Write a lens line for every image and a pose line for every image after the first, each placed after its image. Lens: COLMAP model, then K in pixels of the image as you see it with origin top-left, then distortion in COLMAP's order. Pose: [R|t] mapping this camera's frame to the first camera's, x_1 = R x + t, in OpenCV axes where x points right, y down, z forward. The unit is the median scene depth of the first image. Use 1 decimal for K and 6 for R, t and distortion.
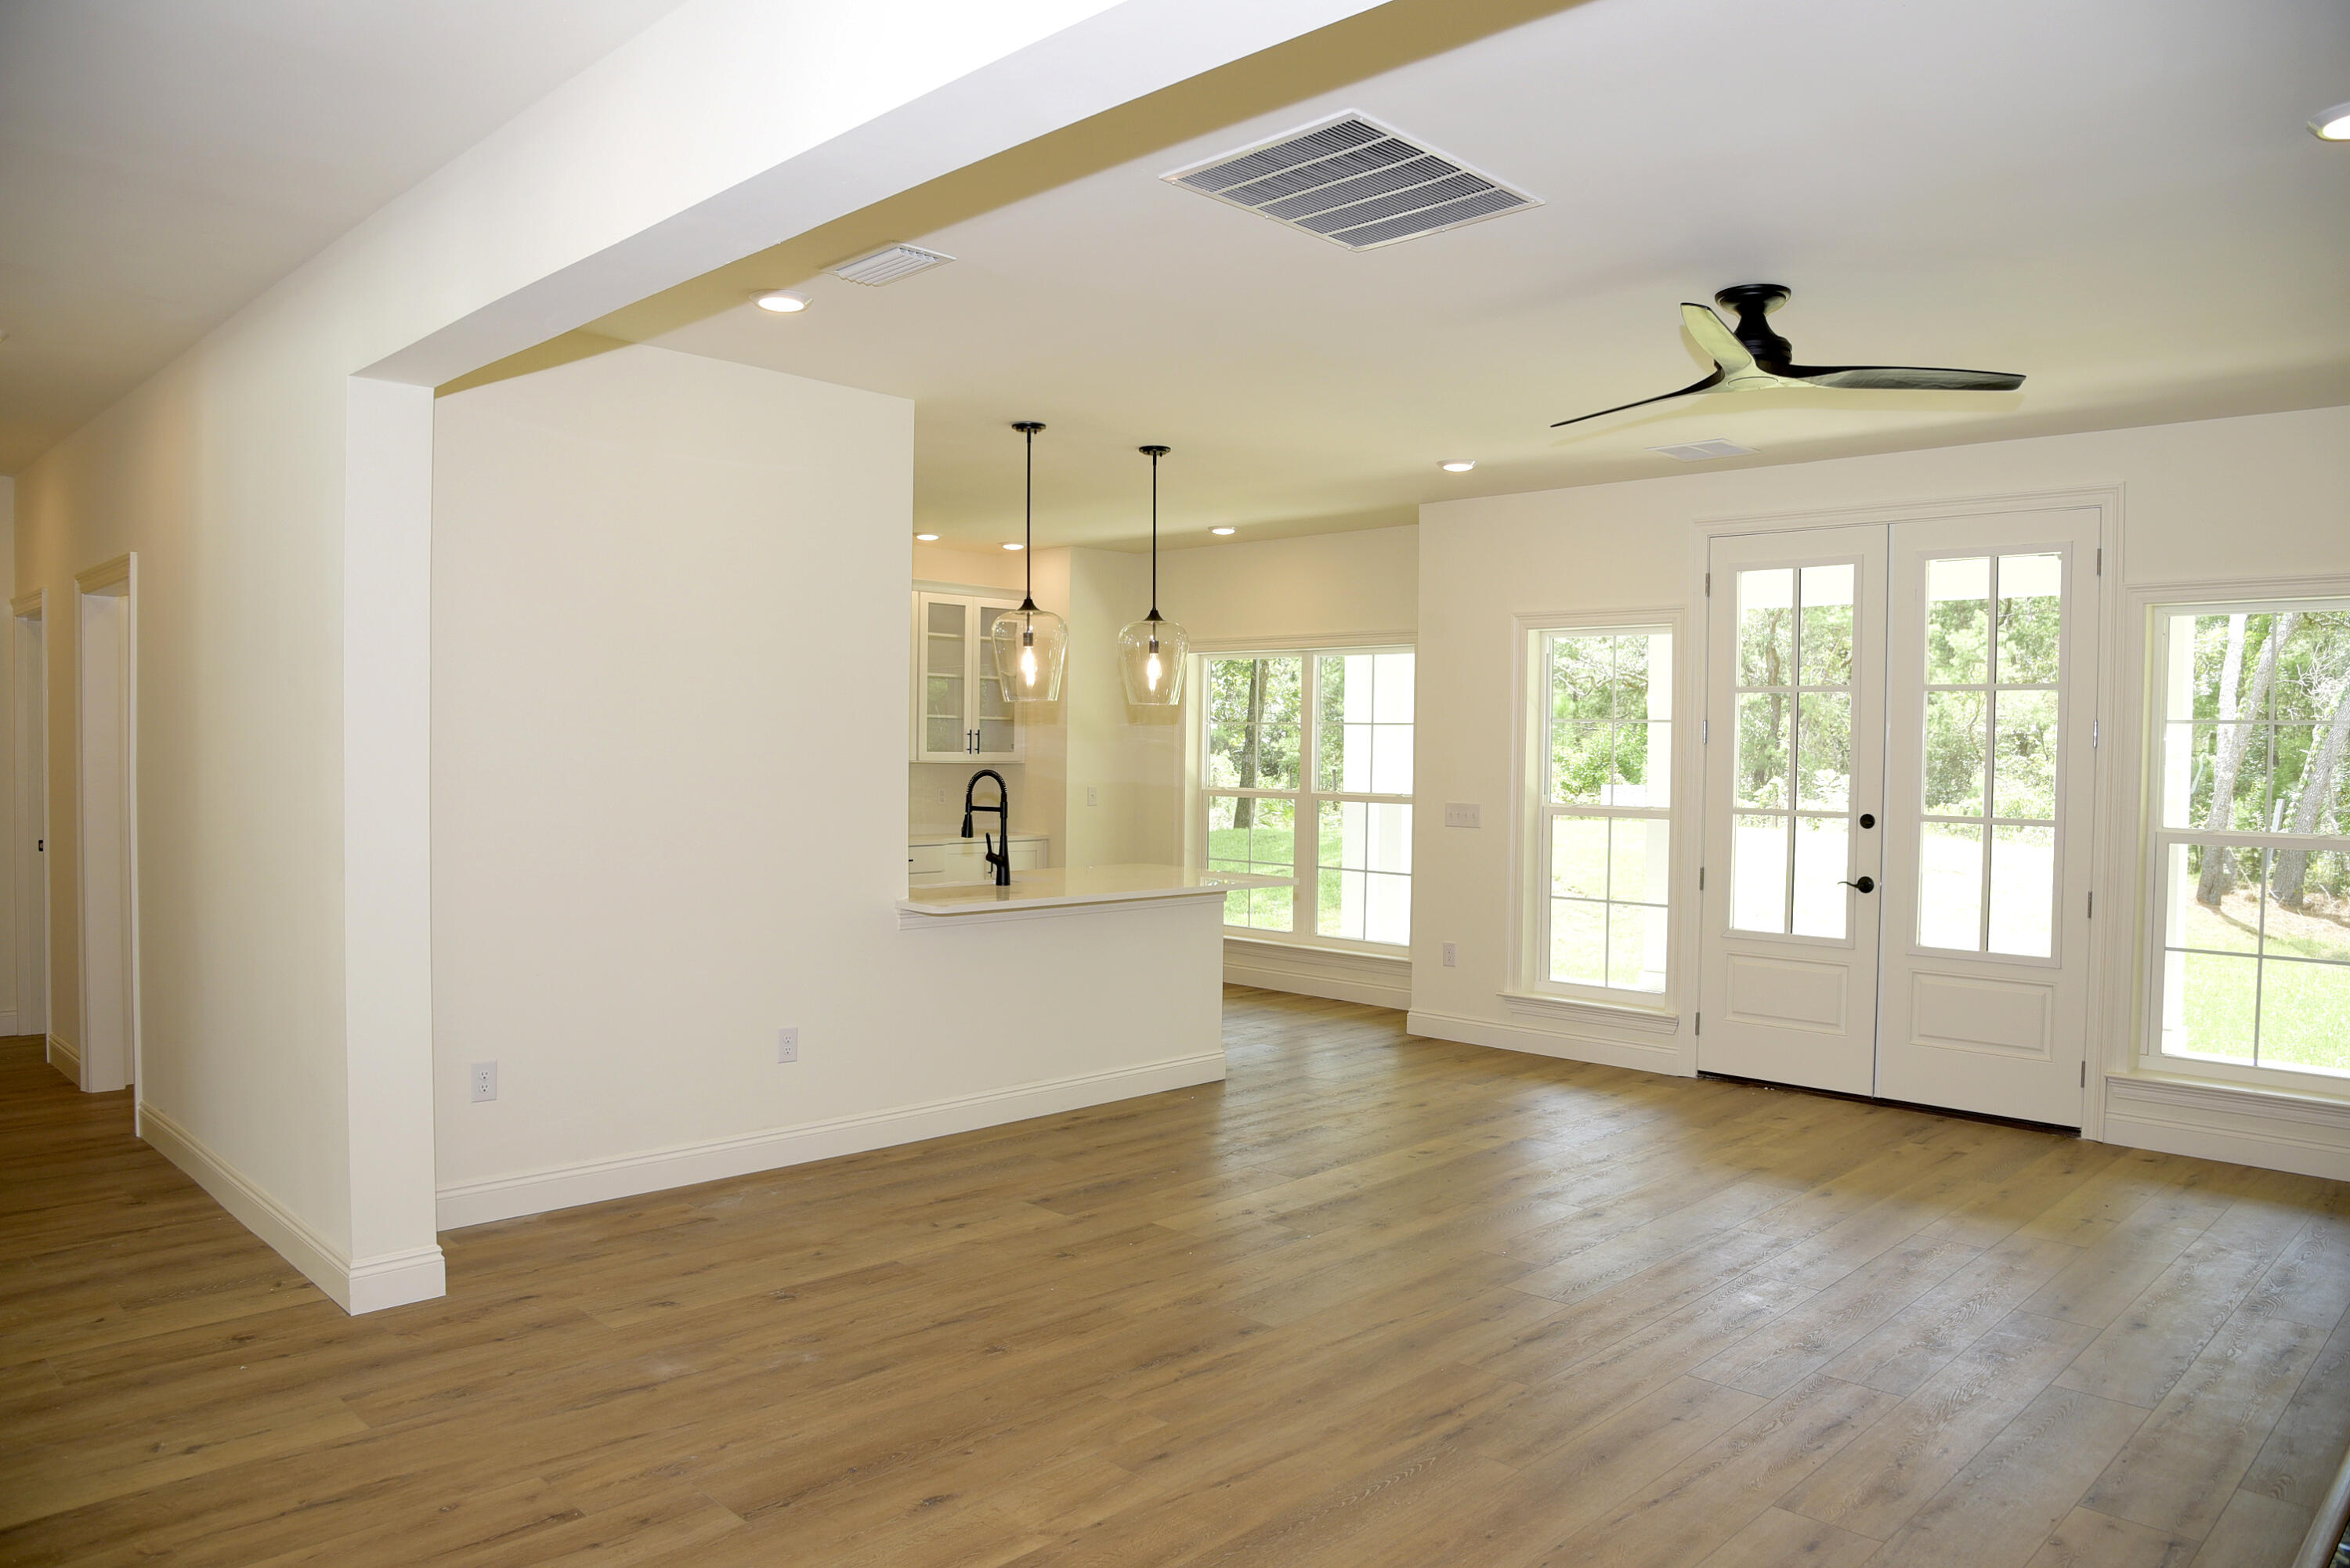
lens RADIAL K [[1598.4, 0, 1179.8], [0, 1598.4, 798.5], [0, 0, 1]] dist [-0.114965, 0.060668]
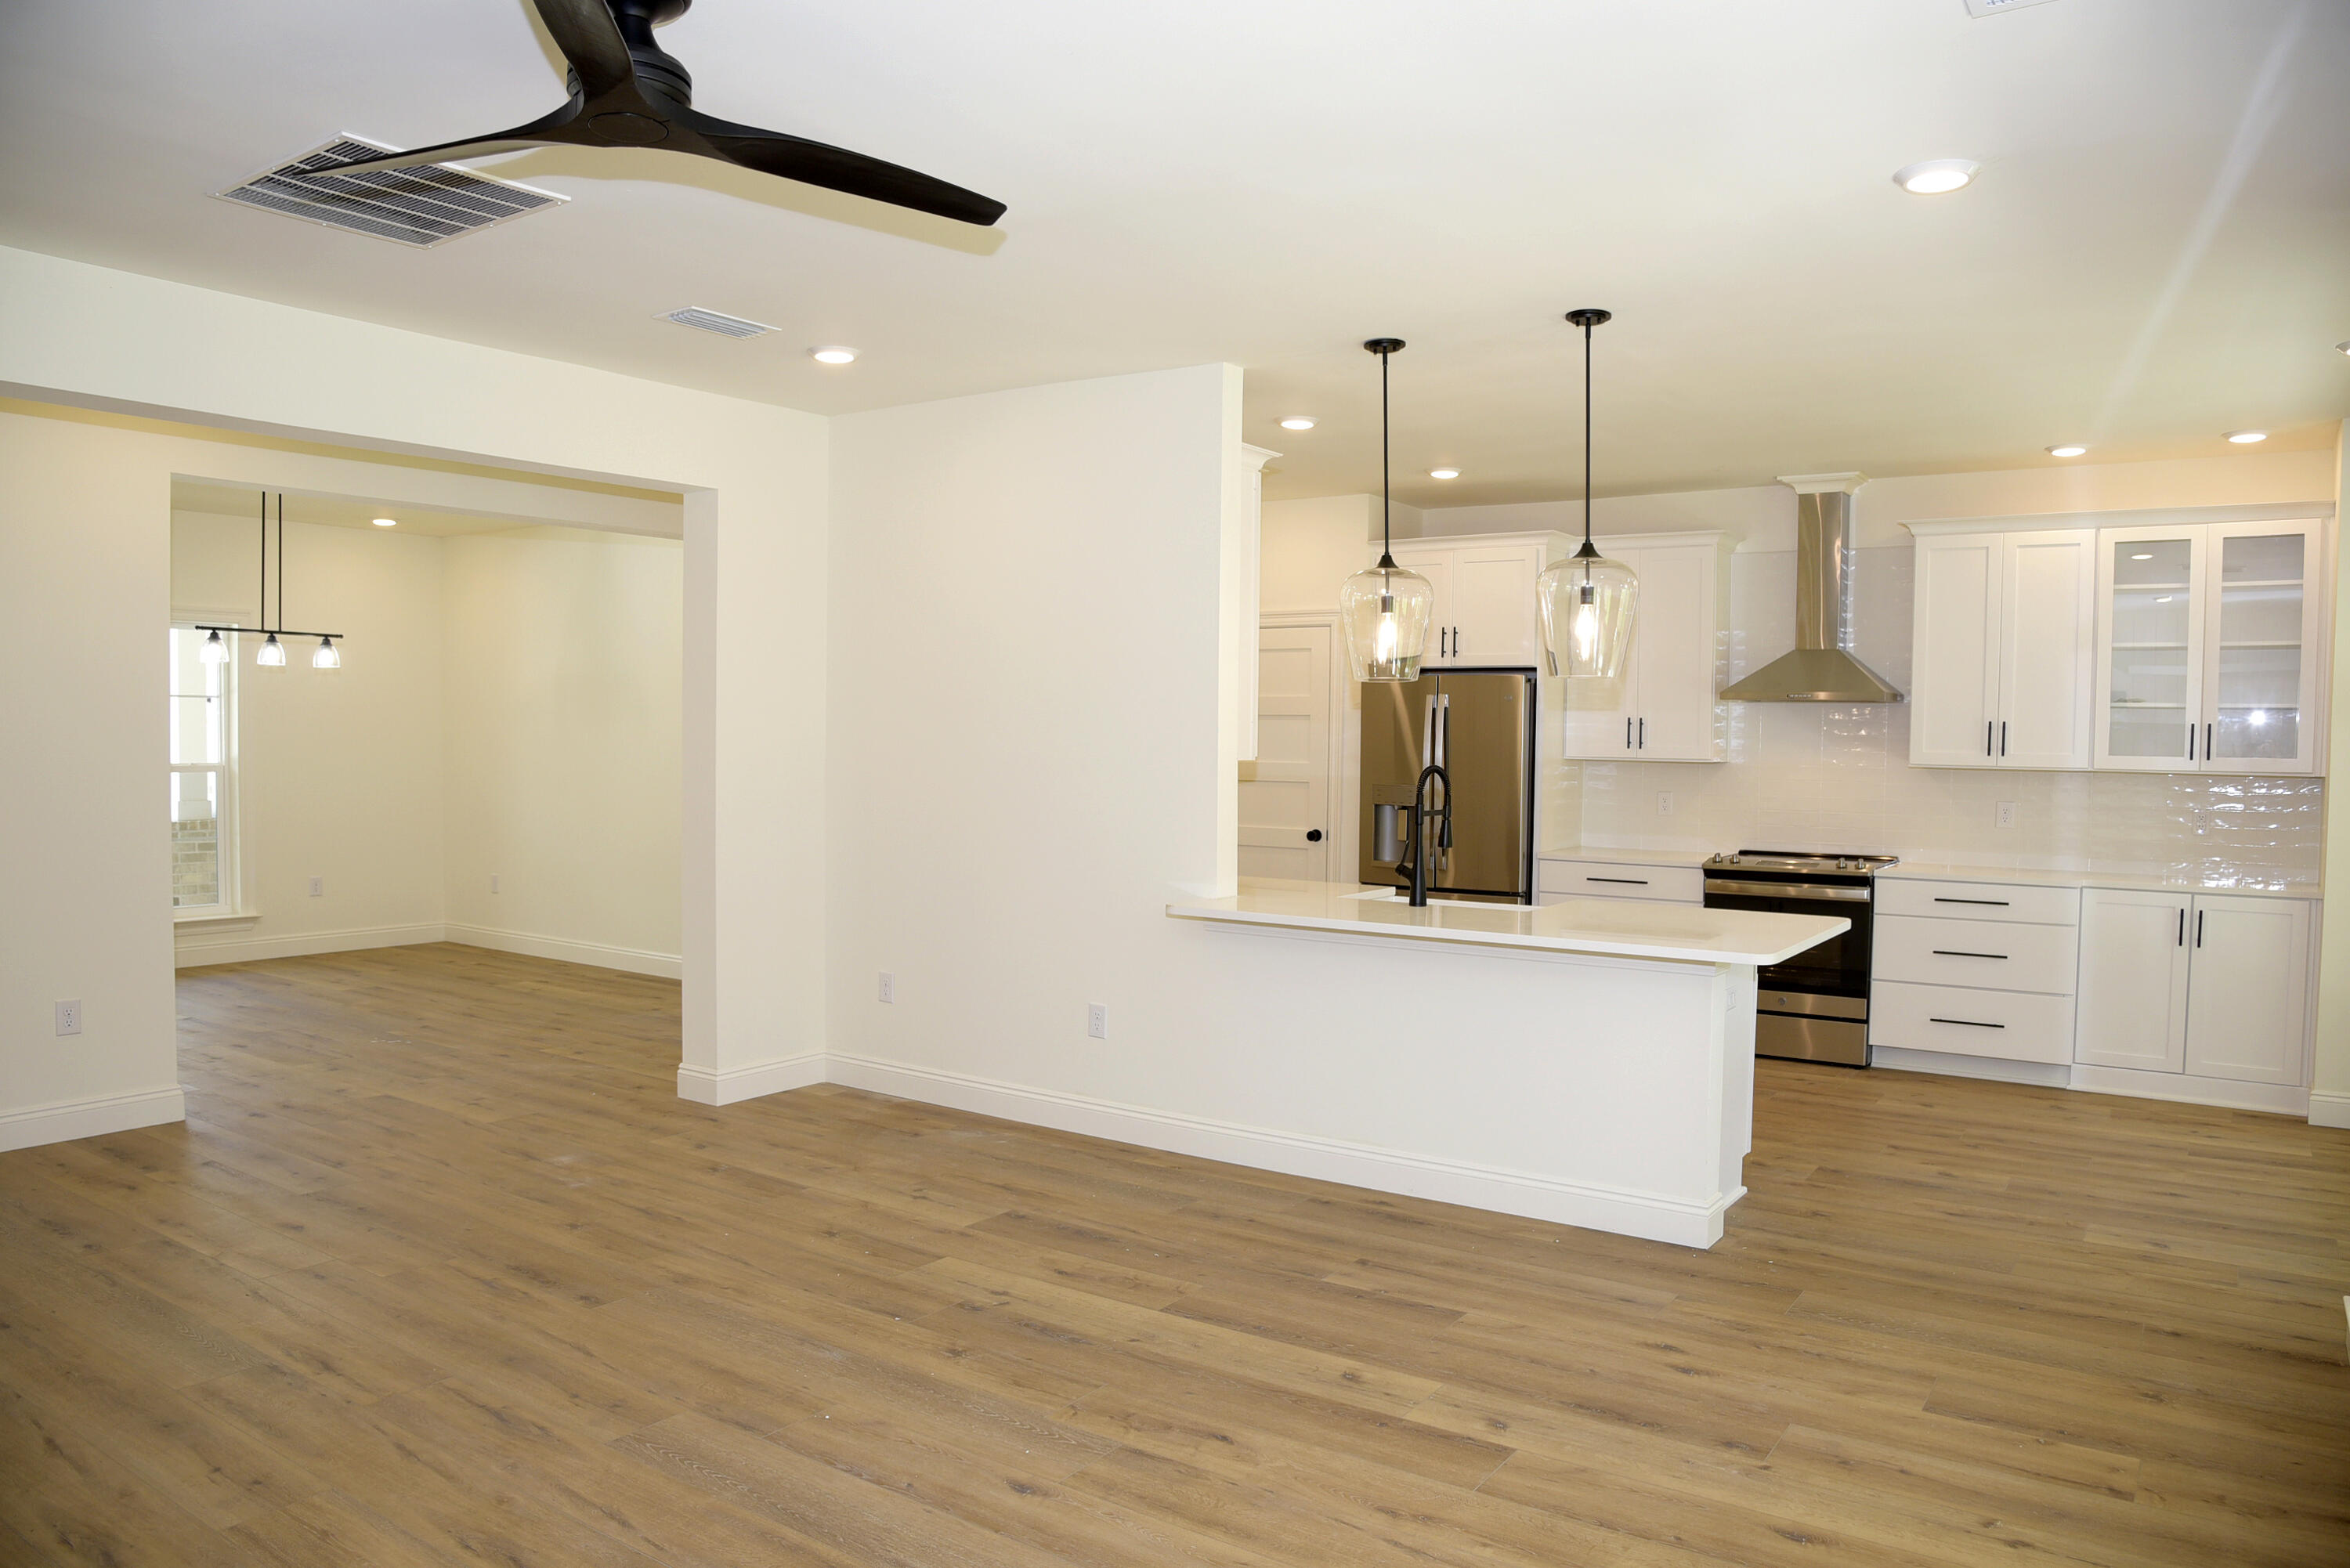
lens RADIAL K [[1598.4, 0, 1179.8], [0, 1598.4, 798.5], [0, 0, 1]] dist [-0.114965, 0.060668]
pose [[0.166757, 0.028912, -0.985574, 0.793725], [-0.040446, 0.998929, 0.022460, -0.016830], [0.985168, 0.036117, 0.167748, 0.872180]]
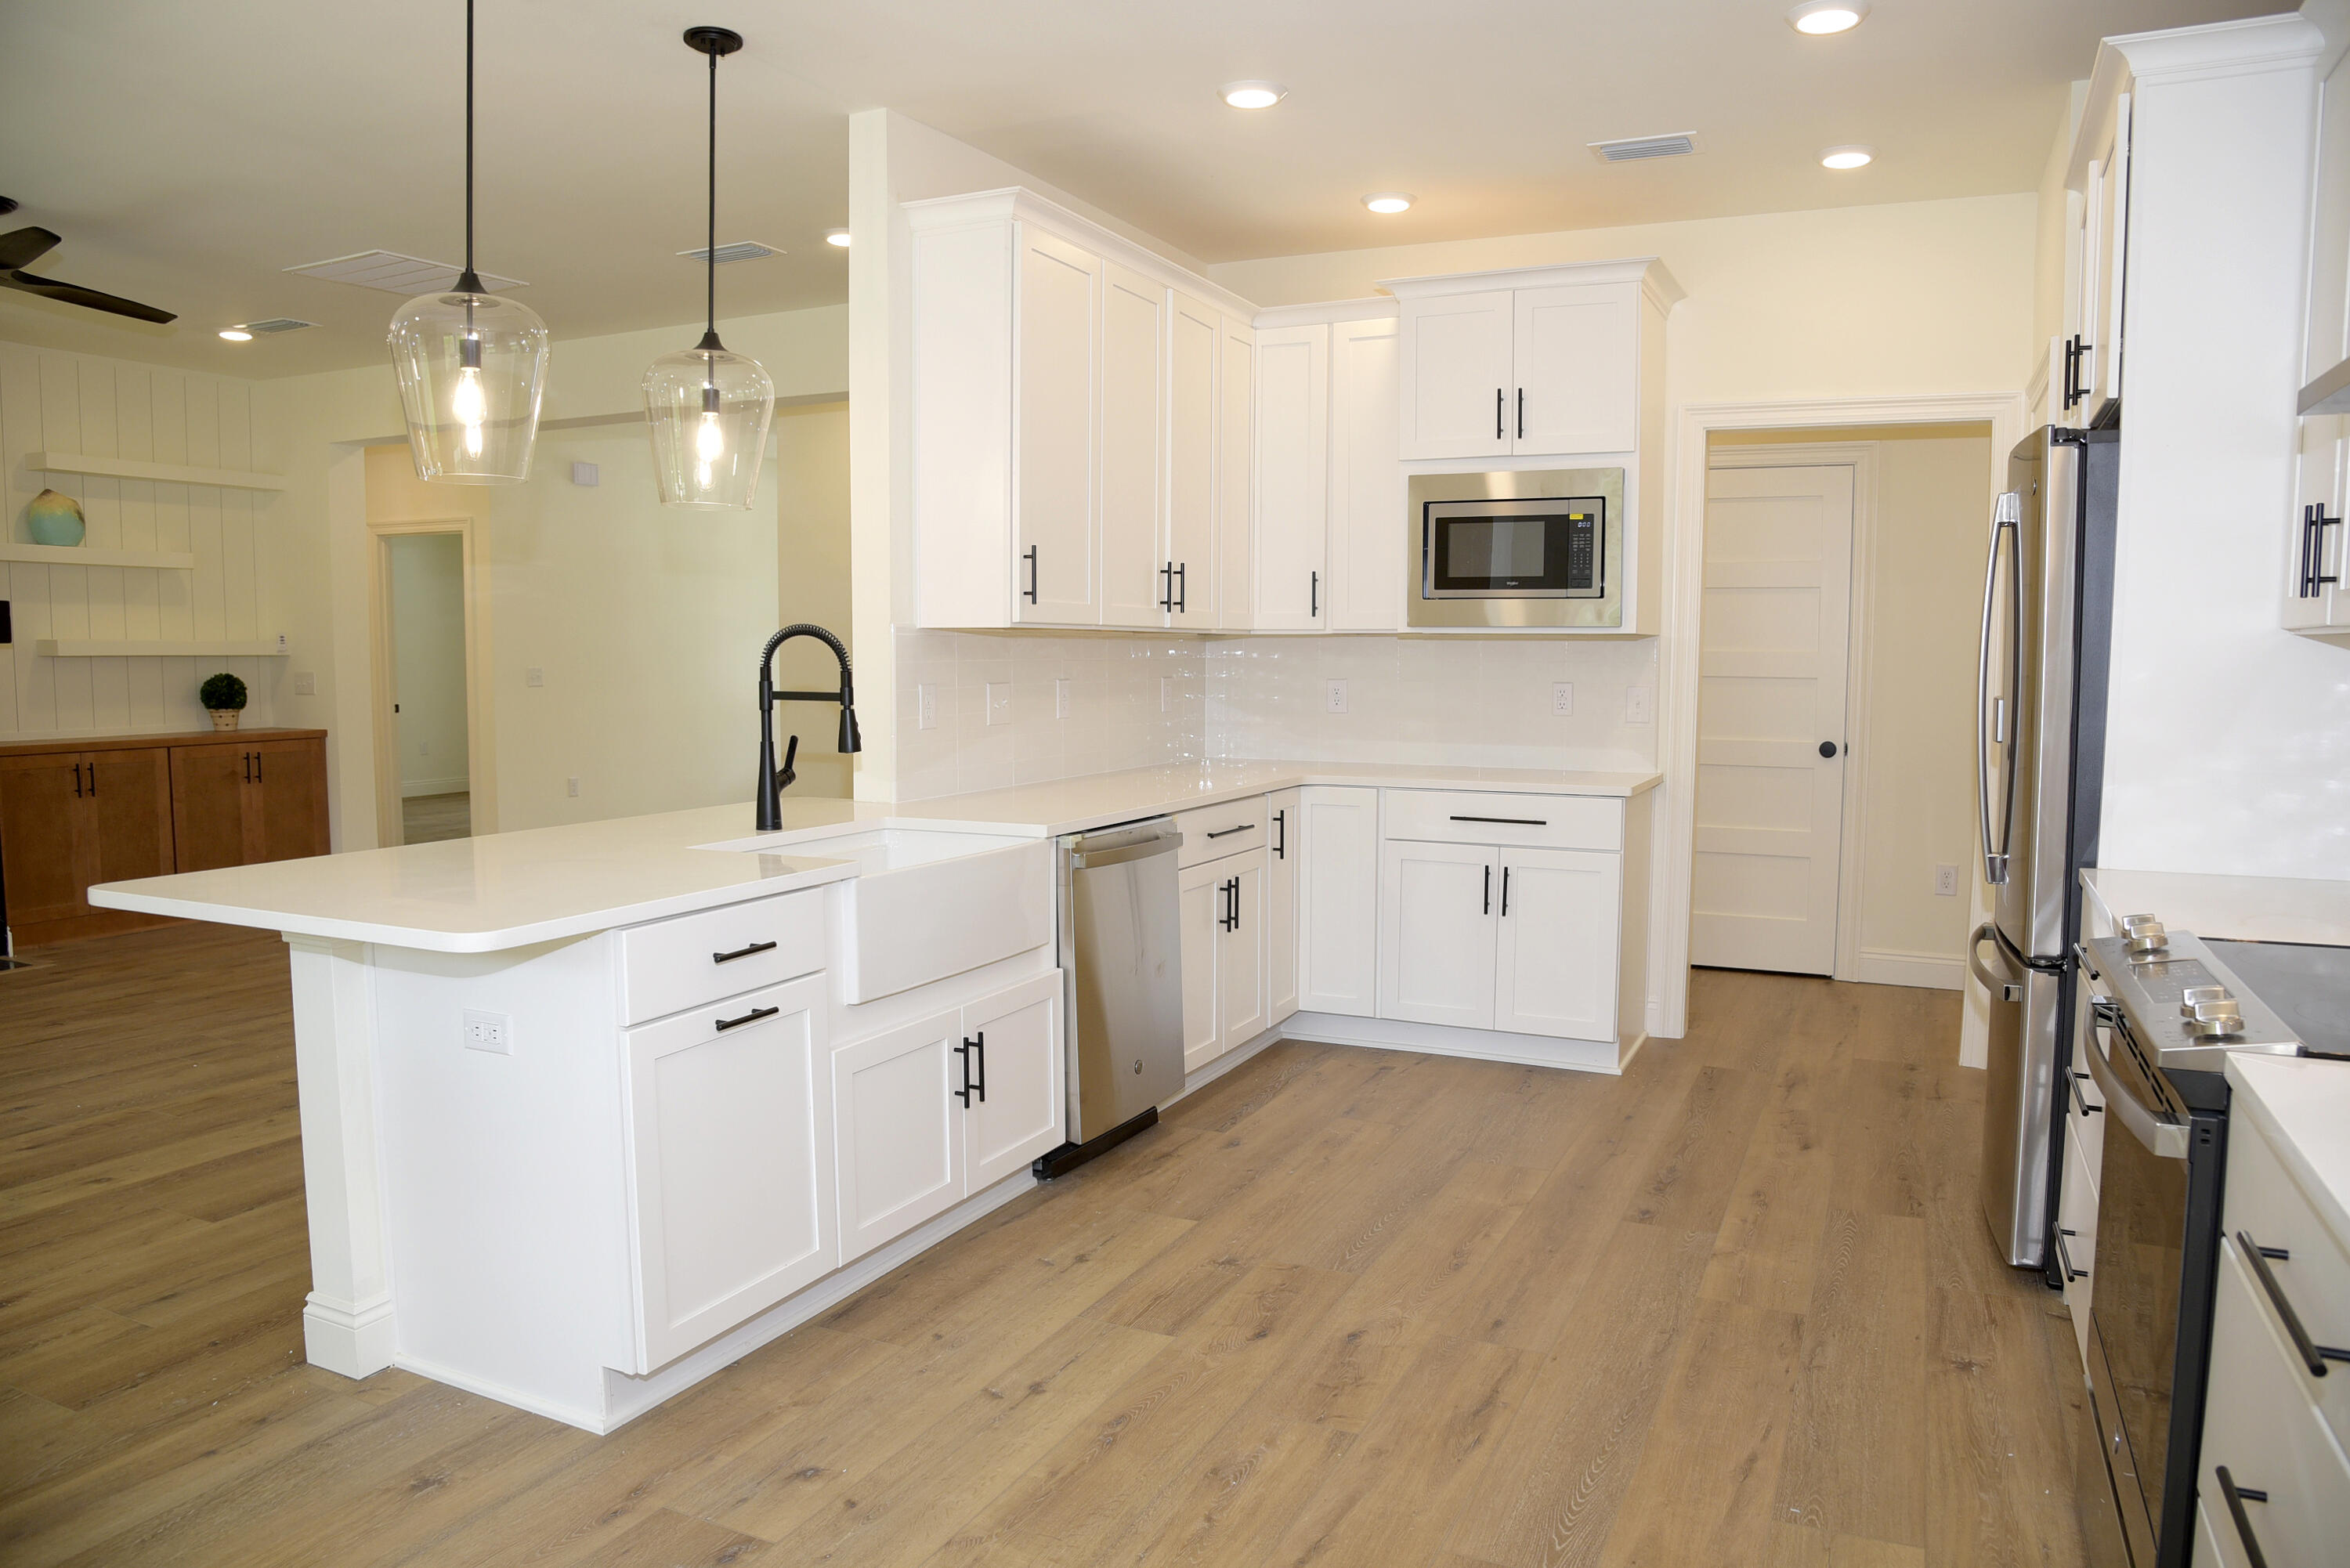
lens RADIAL K [[1602.2, 0, 1183.6], [0, 1602.2, 788.6], [0, 0, 1]] dist [-0.133319, 0.058324]
pose [[-0.944157, 0.013006, -0.329239, -0.072240], [-0.025405, 0.993372, 0.112097, -0.031671], [0.328515, 0.114201, -0.937569, 1.846240]]
